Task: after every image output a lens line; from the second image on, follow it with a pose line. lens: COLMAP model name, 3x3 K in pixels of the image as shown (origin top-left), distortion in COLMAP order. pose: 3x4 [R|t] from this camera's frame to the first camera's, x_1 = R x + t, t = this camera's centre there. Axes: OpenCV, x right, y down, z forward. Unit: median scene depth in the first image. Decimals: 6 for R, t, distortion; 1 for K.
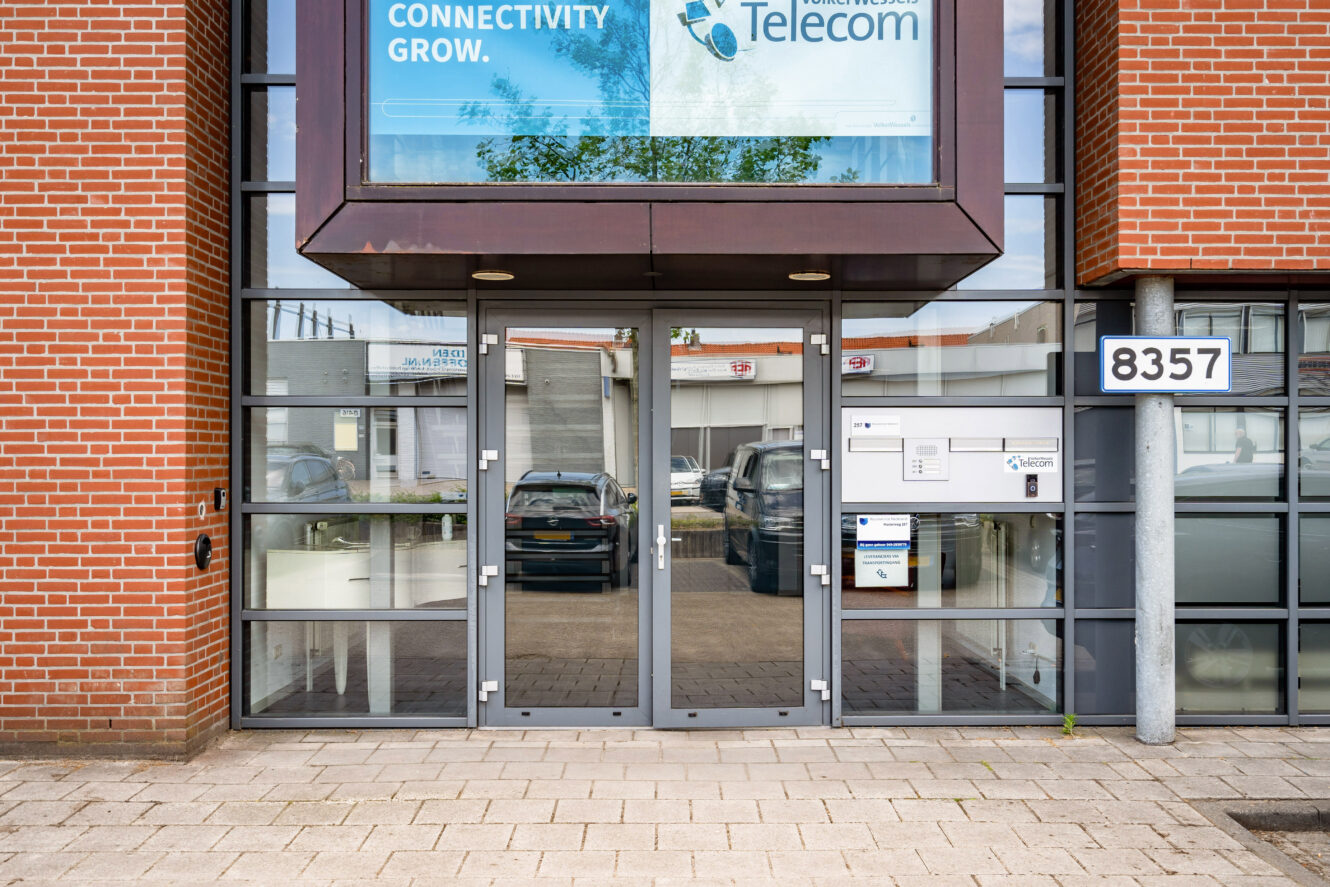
lens RADIAL K [[1153.5, 0, 665.0], [0, 1153.5, 443.5], [0, 0, 1]] dist [0.001549, -0.003789]
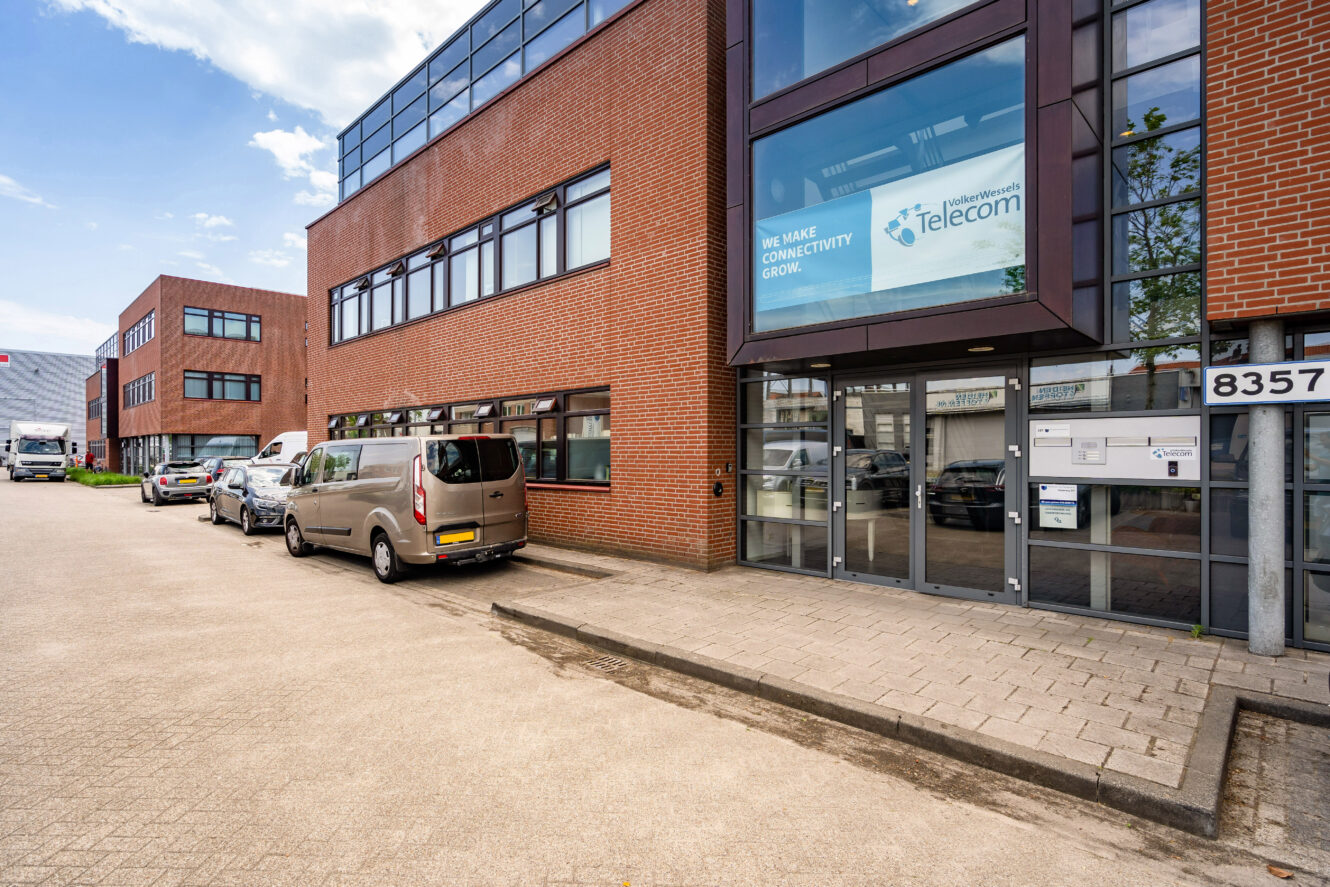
lens RADIAL K [[640.2, 0, 665.2], [0, 640.2, 438.5], [0, 0, 1]] dist [0.000028, 0.000032]
pose [[0.728496, -0.013228, -0.684923, 0.446215], [0.011410, 0.999909, -0.007176, -0.004704], [0.684956, -0.002588, 0.728580, -0.063055]]
